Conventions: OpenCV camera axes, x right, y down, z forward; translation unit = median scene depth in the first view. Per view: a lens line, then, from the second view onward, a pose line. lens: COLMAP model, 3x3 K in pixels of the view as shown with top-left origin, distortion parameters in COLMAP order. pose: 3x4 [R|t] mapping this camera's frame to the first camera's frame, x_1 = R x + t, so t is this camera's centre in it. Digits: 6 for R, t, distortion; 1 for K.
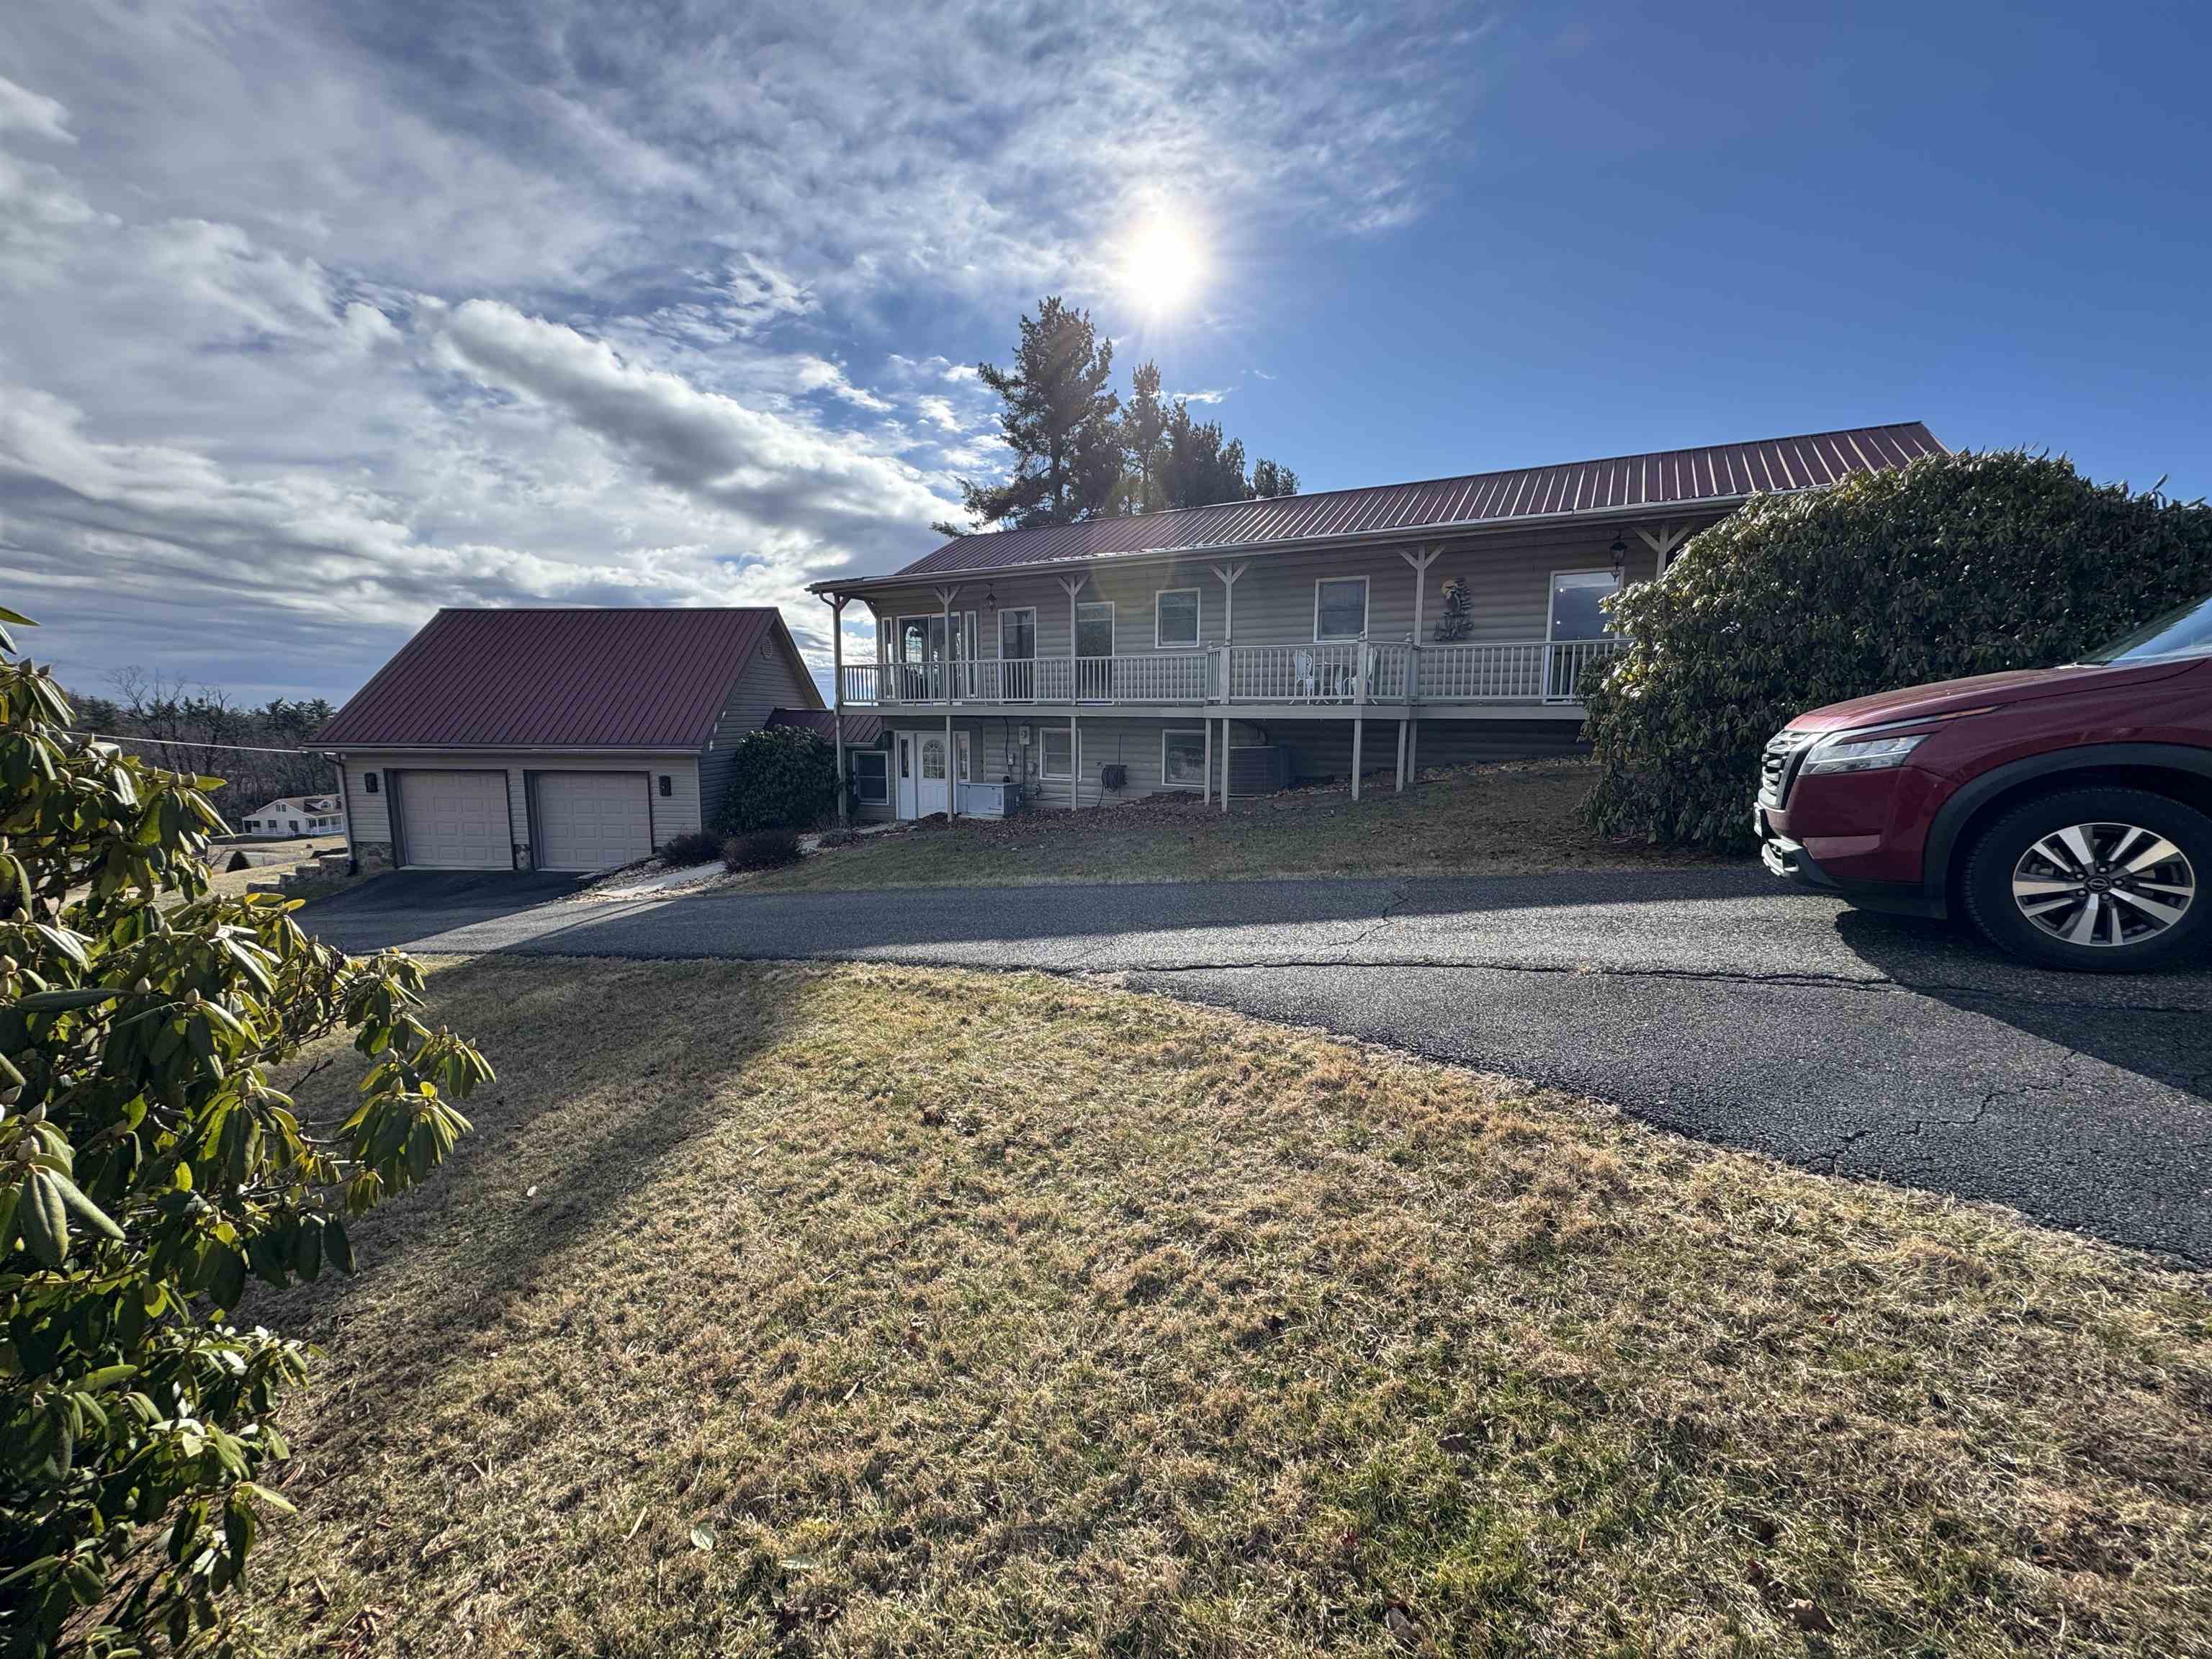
lens RADIAL K [[870.8, 0, 1127.7], [0, 870.8, 879.1], [0, 0, 1]] dist [0.000710, 0.000088]
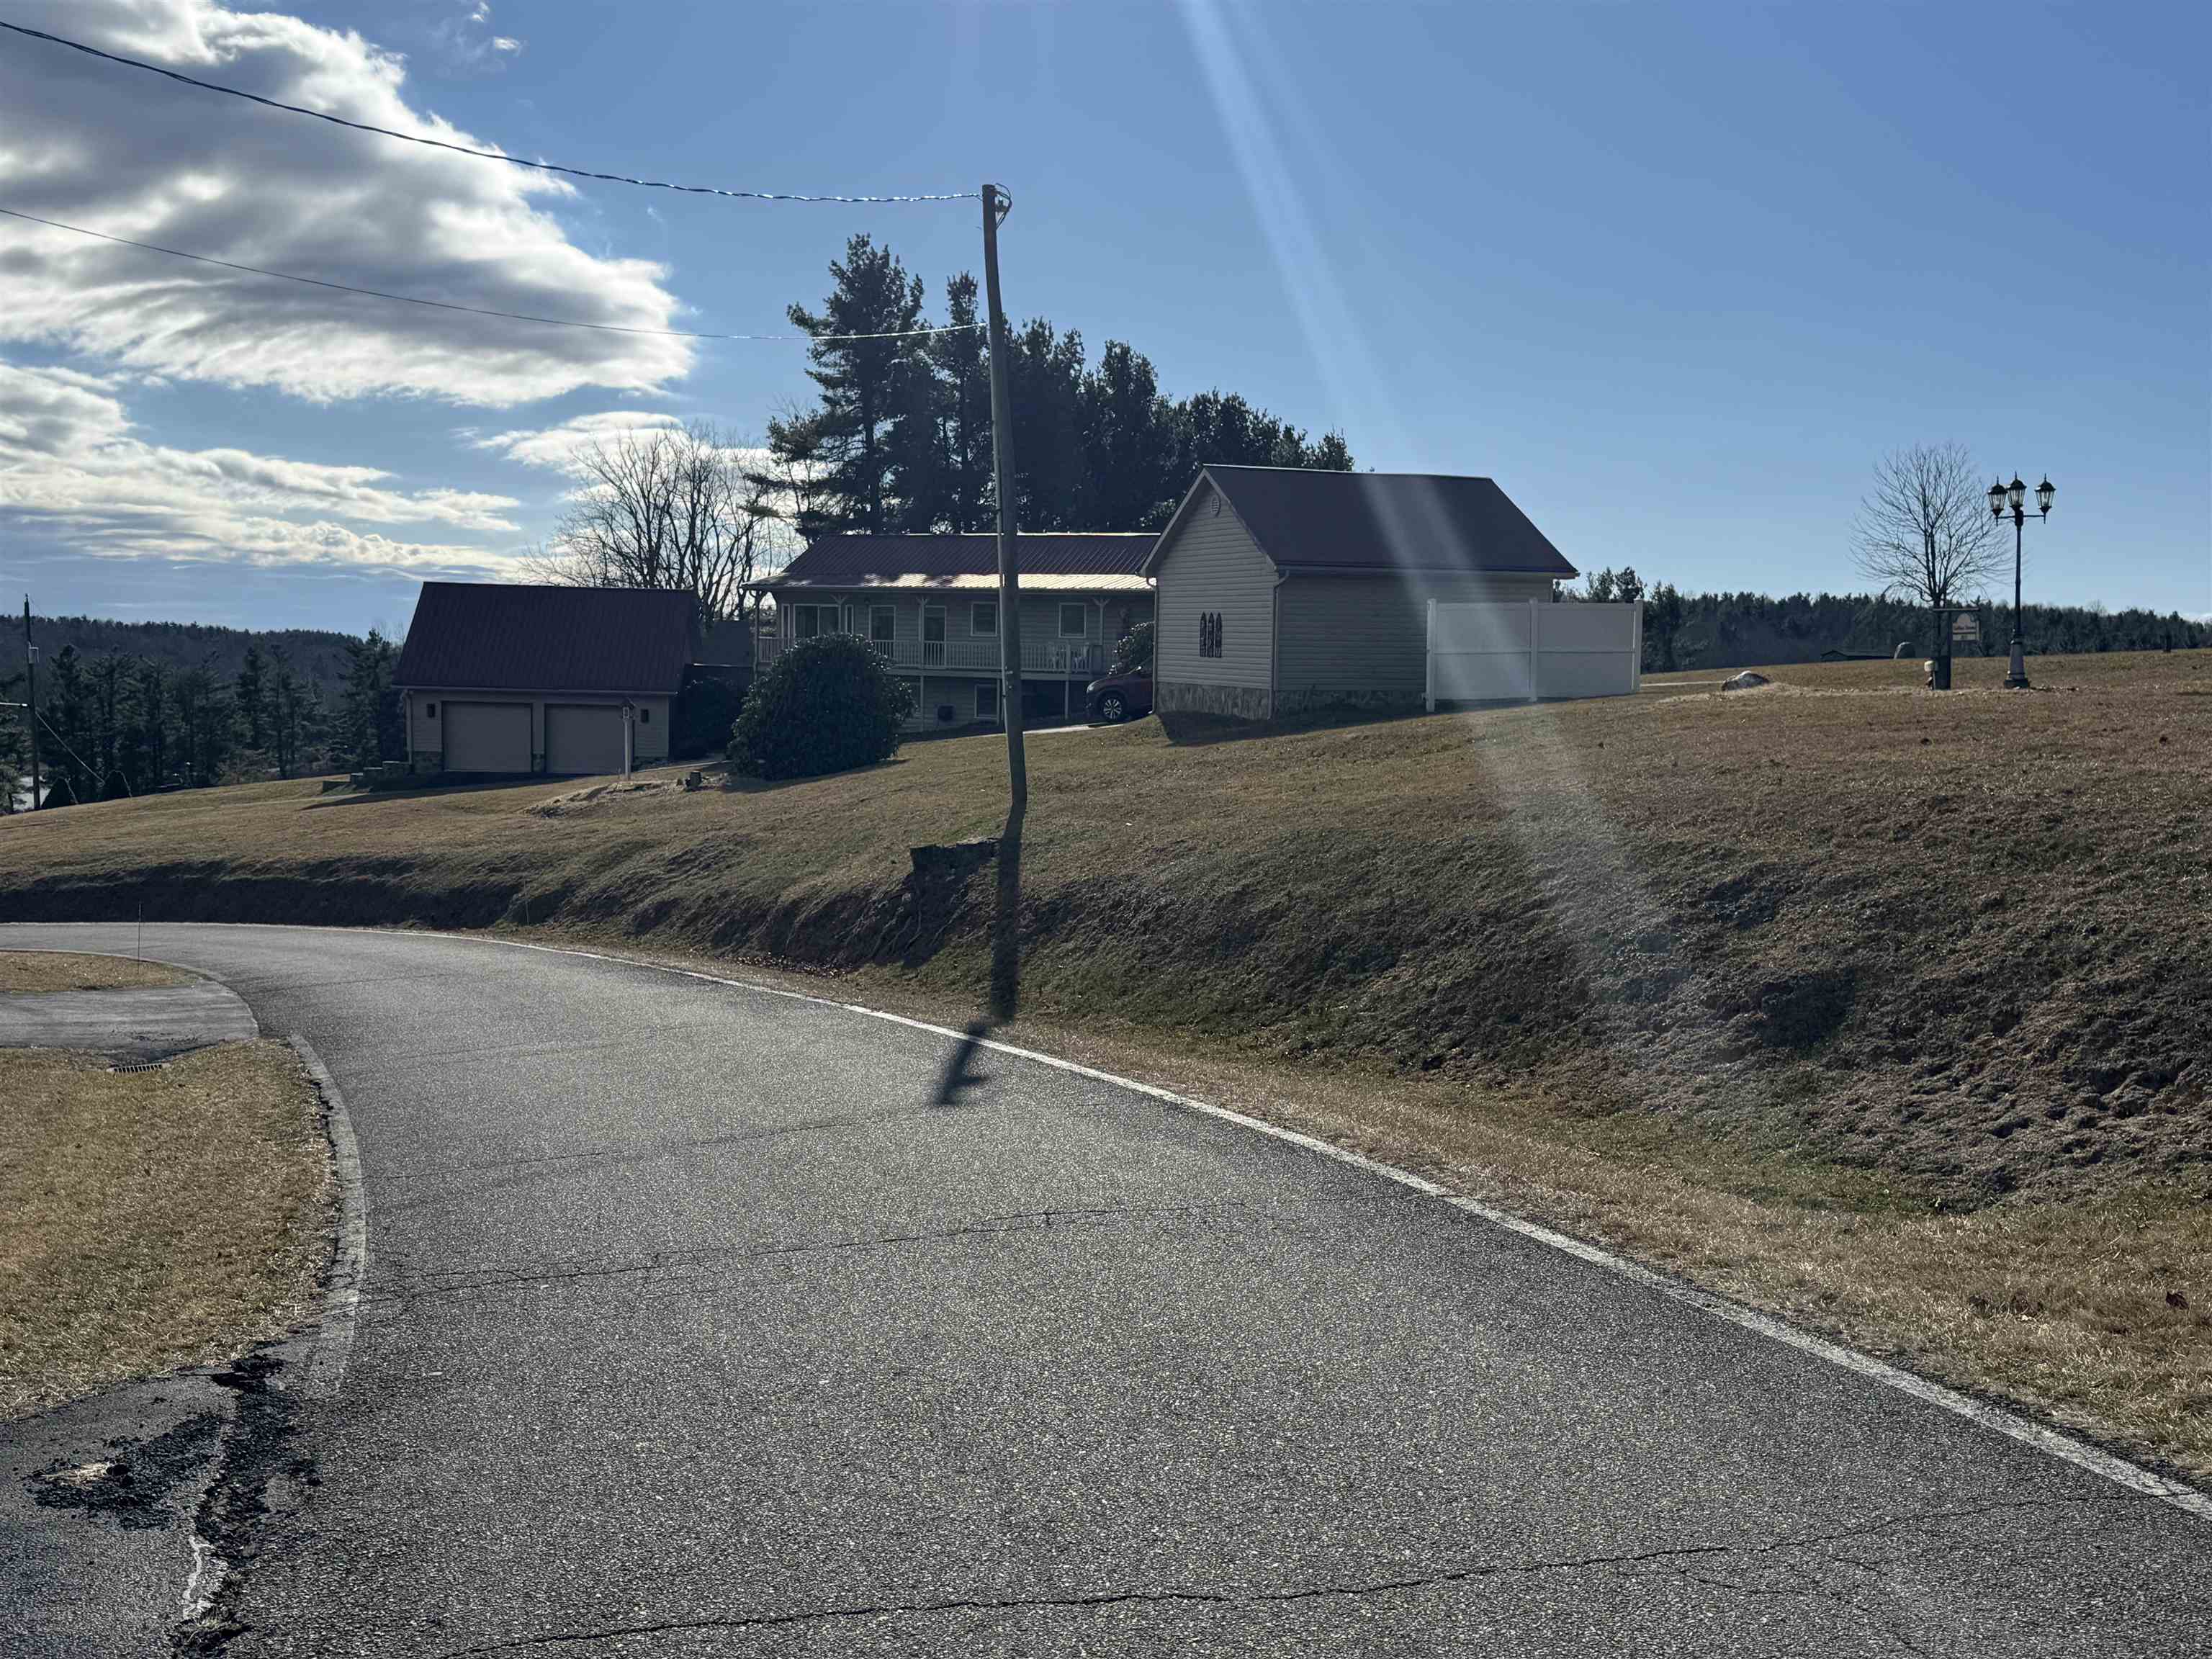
lens RADIAL K [[2201.5, 0, 1098.1], [0, 2201.5, 846.2], [0, 0, 1]] dist [0.173703, -0.339492]
pose [[0.996019, 0.007745, 0.088807, -0.084137], [0.001152, 0.995016, -0.099705, 0.484500], [-0.089137, 0.099410, 0.991046, -2.756732]]
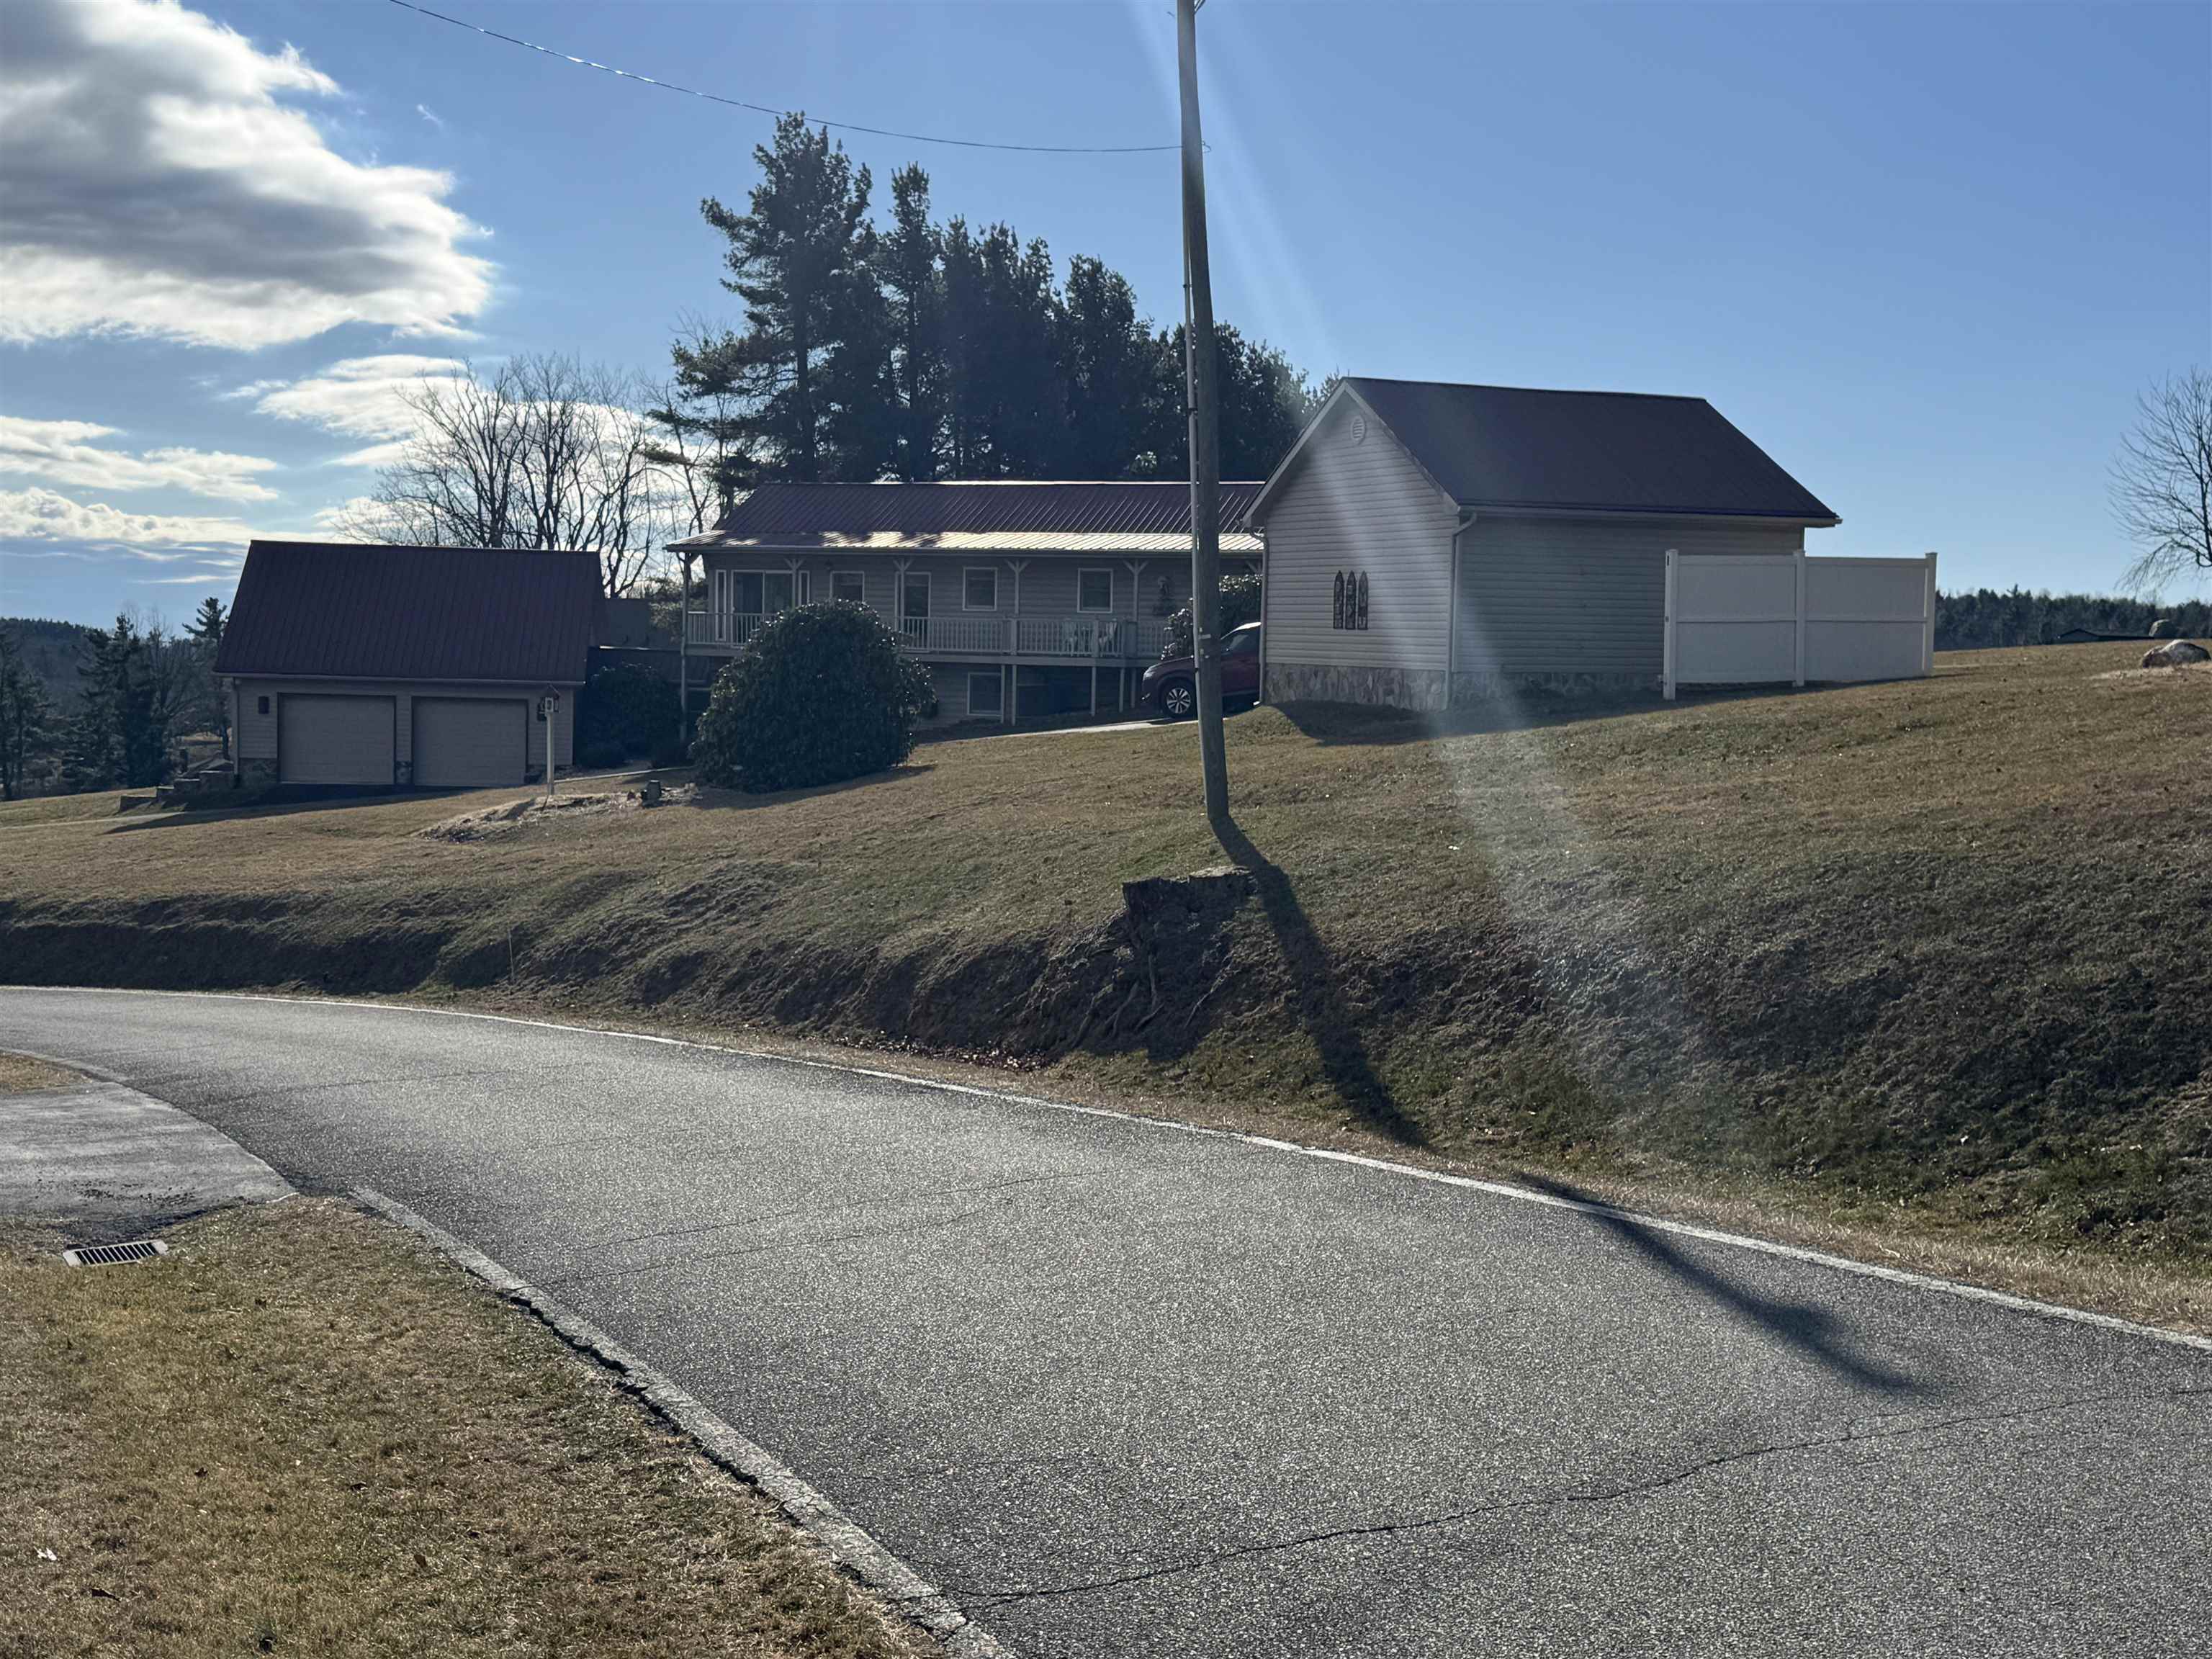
lens RADIAL K [[2622.2, 0, 1098.5], [0, 2622.2, 831.2], [0, 0, 1]] dist [0.117446, -0.022103]
pose [[0.991268, 0.008409, 0.131597, -0.243915], [0.007145, 0.993073, -0.117283, 0.458232], [-0.131672, 0.117200, 0.984341, -2.490858]]
